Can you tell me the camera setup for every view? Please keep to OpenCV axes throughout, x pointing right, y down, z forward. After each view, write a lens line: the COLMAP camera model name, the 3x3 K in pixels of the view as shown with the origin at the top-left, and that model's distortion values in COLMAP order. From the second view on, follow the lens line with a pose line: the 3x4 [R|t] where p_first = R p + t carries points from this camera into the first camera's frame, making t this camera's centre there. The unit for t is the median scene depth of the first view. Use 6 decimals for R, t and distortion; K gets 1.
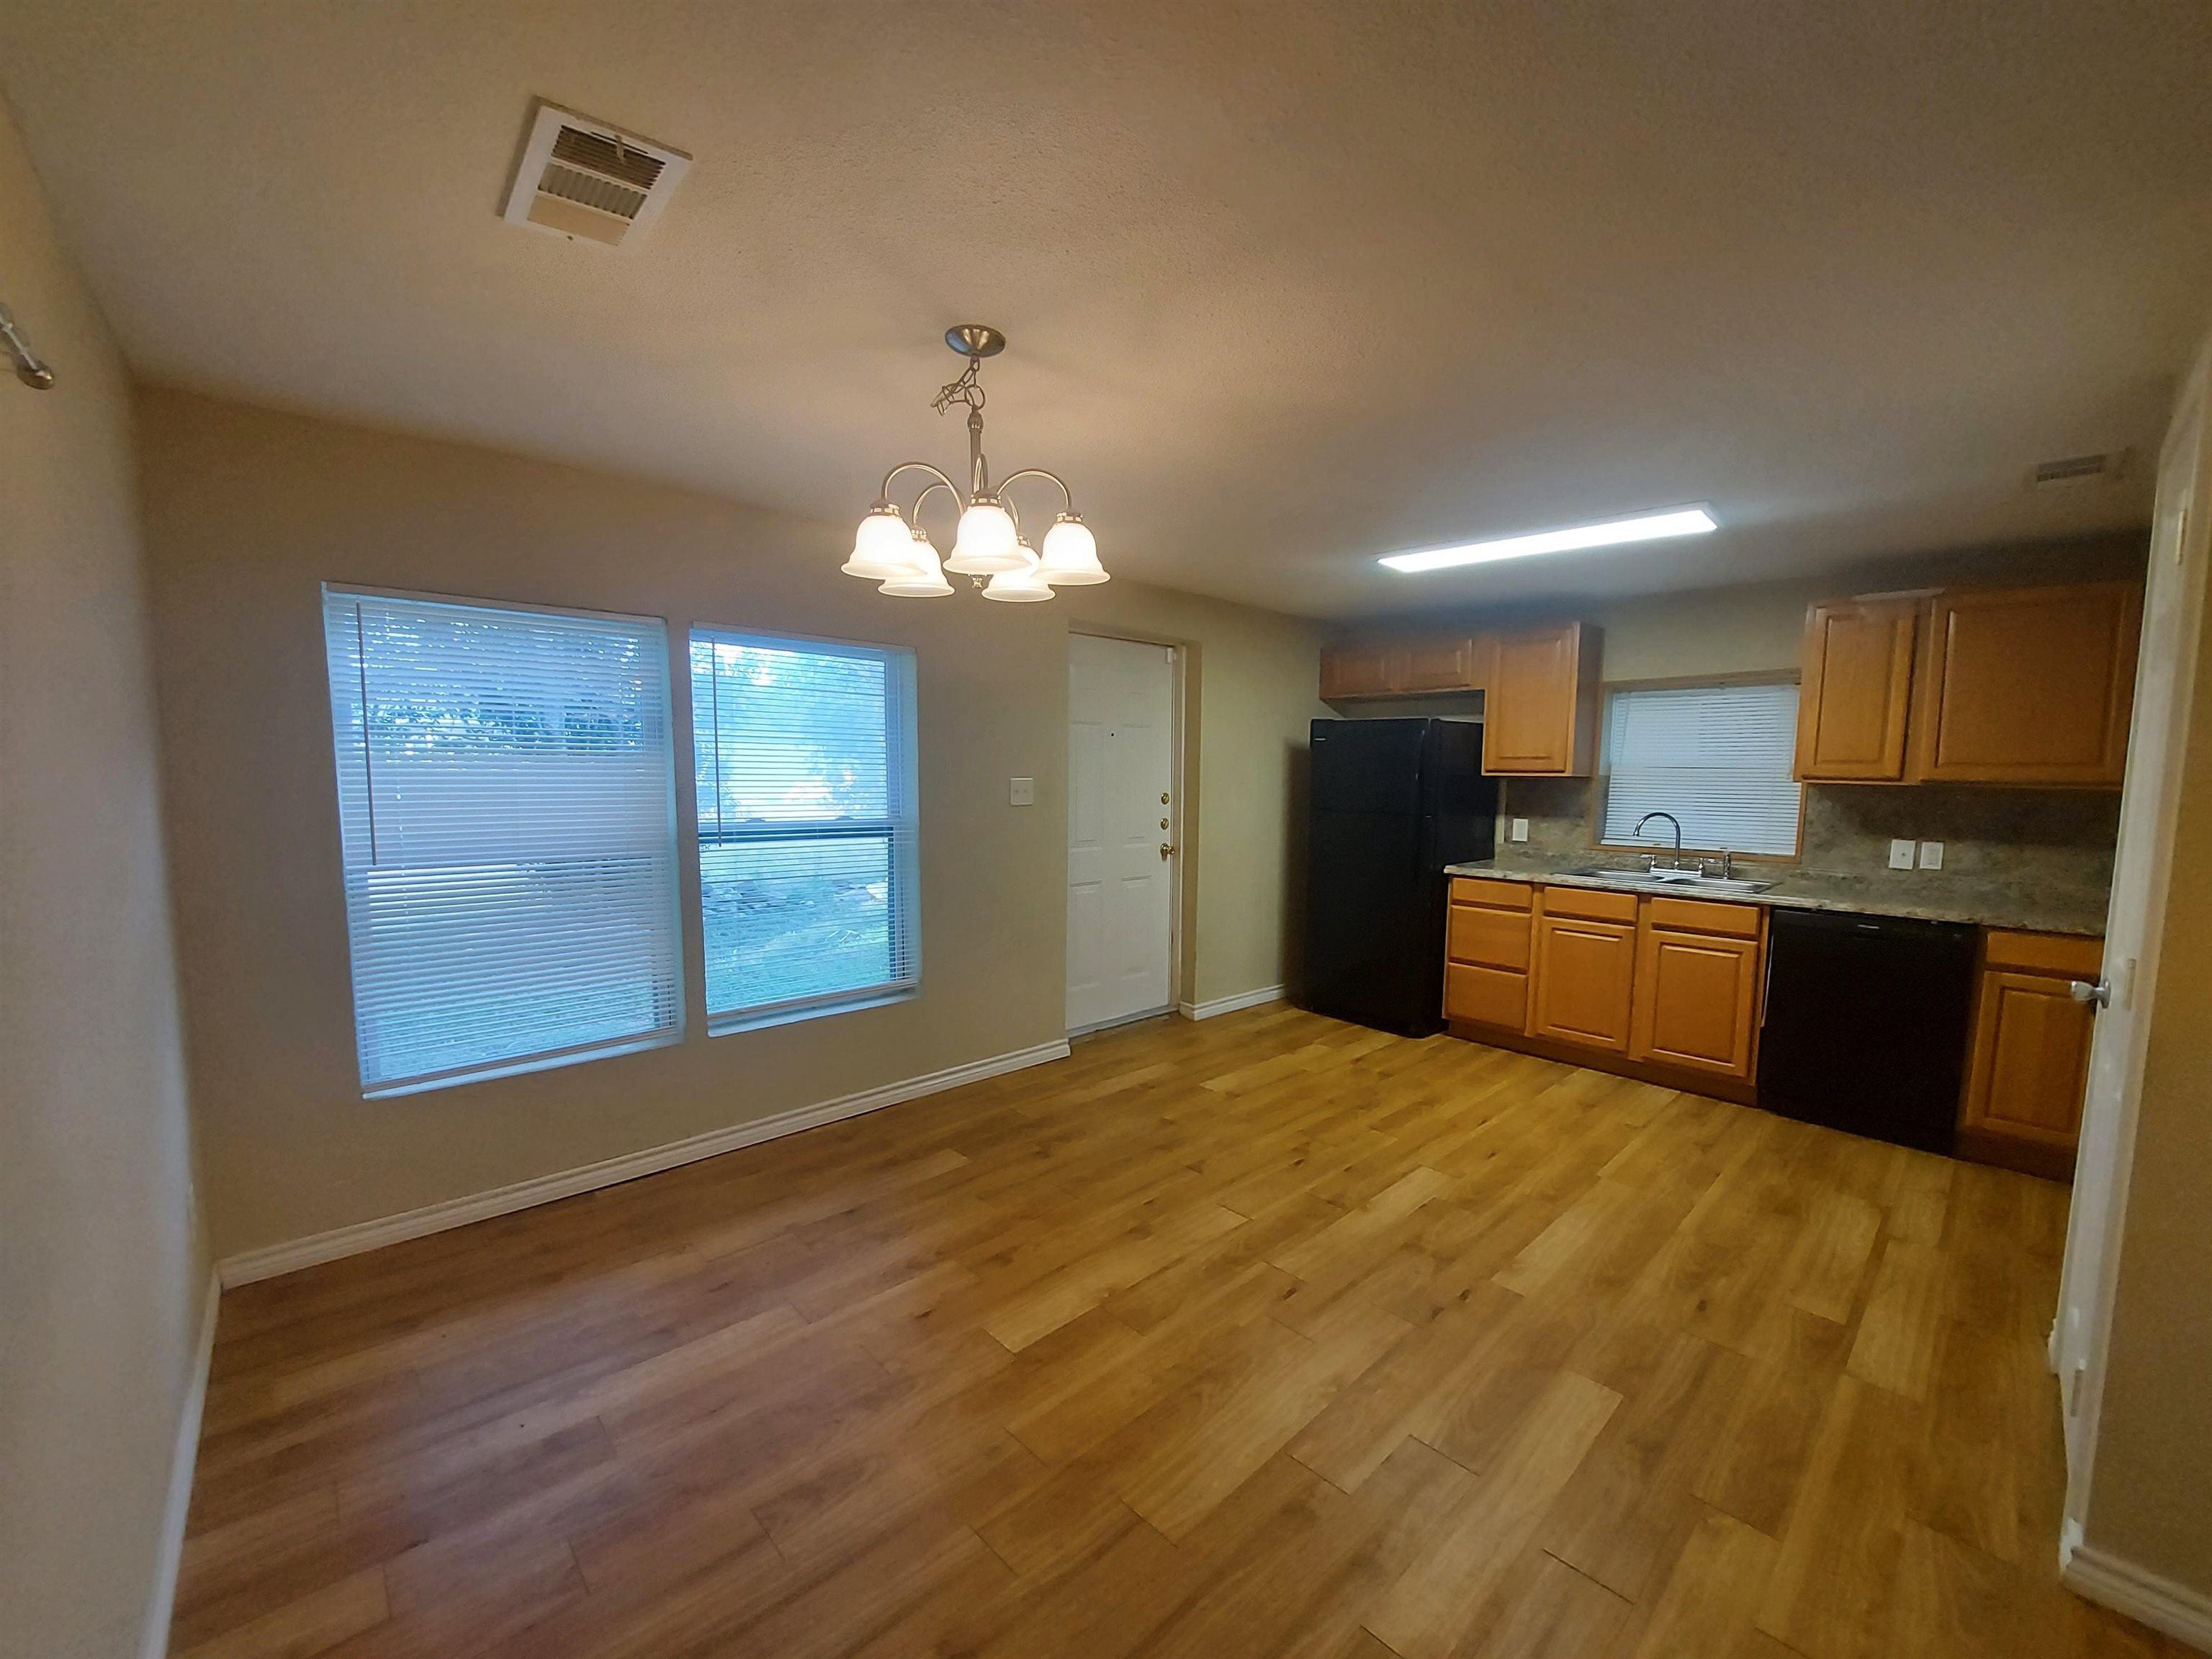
lens RADIAL K [[870.7, 0, 1111.3], [0, 870.7, 846.3], [0, 0, 1]] dist [0.000247, -0.008217]
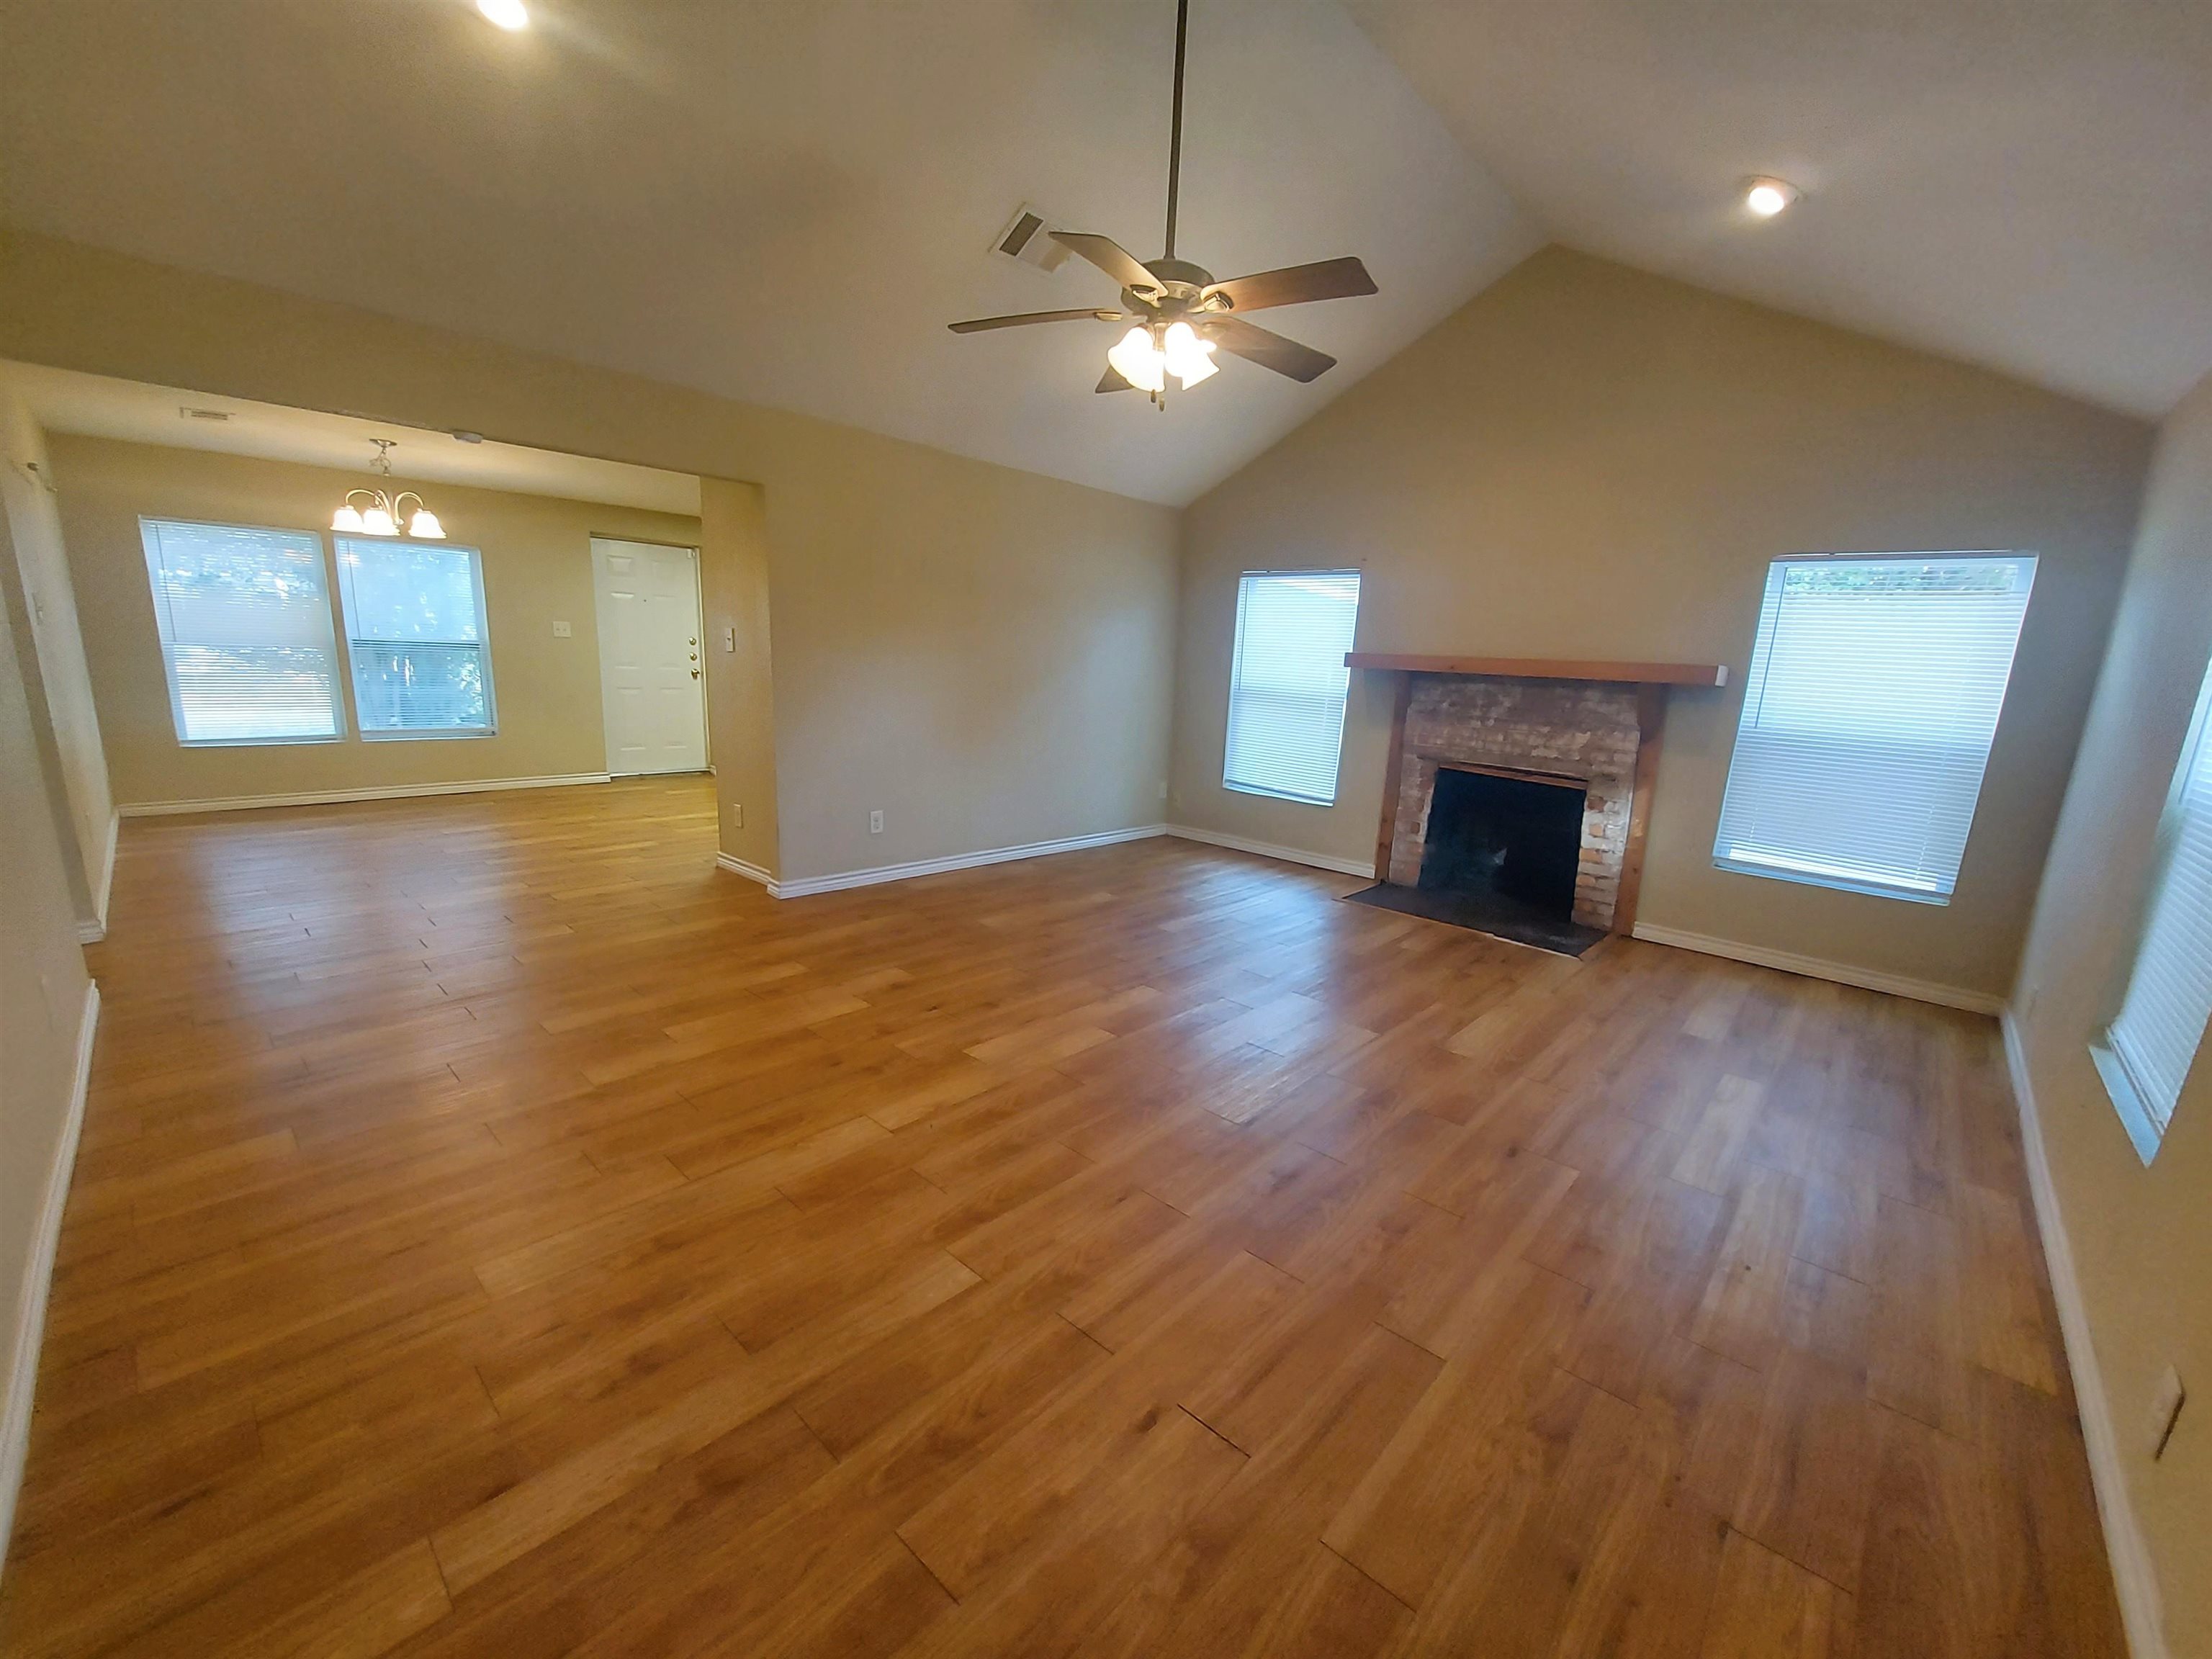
lens RADIAL K [[870.7, 0, 1111.3], [0, 870.7, 846.3], [0, 0, 1]] dist [0.000247, -0.008217]
pose [[0.996408, 0.022048, 0.081762, 0.929541], [-0.032593, 0.990983, 0.129964, 0.115213], [-0.078160, -0.132162, 0.988142, -0.974446]]
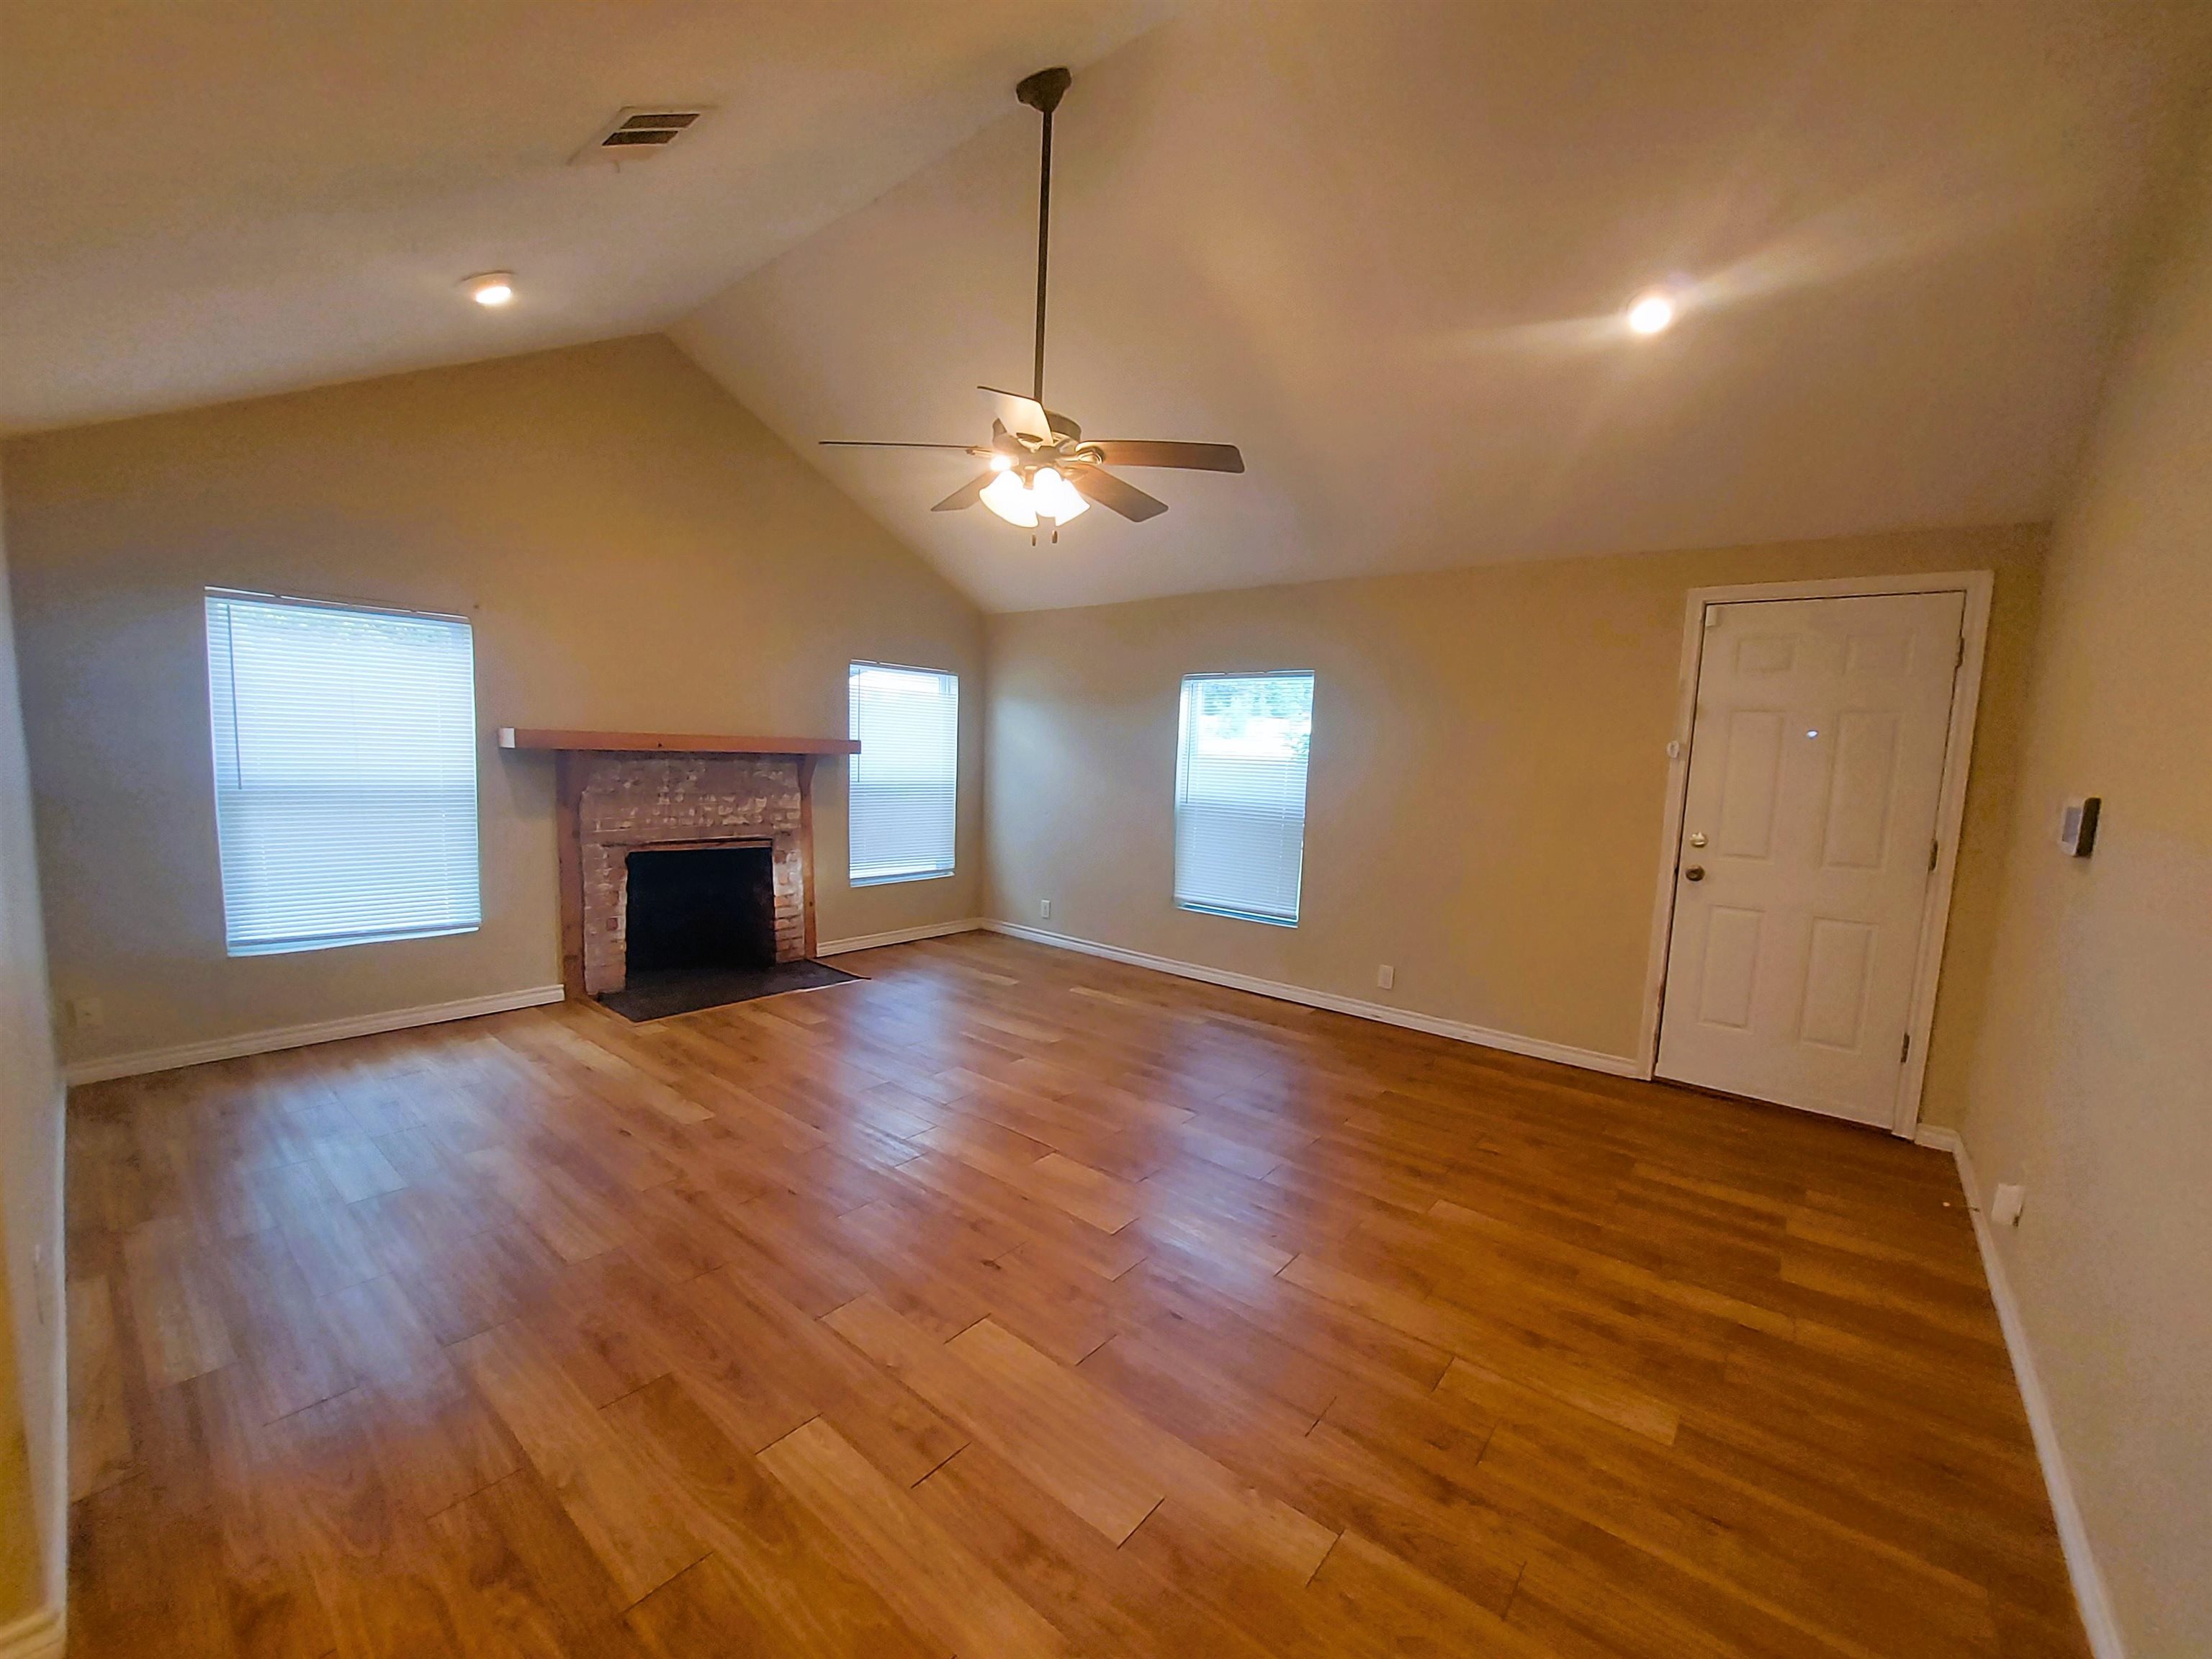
lens RADIAL K [[870.7, 0, 1111.3], [0, 870.7, 846.3], [0, 0, 1]] dist [0.000247, -0.008217]
pose [[-0.119792, -0.127839, 0.984534, -3.842533], [0.046841, 0.989843, 0.134228, -0.620887], [-0.991693, 0.062196, -0.112587, 4.554772]]
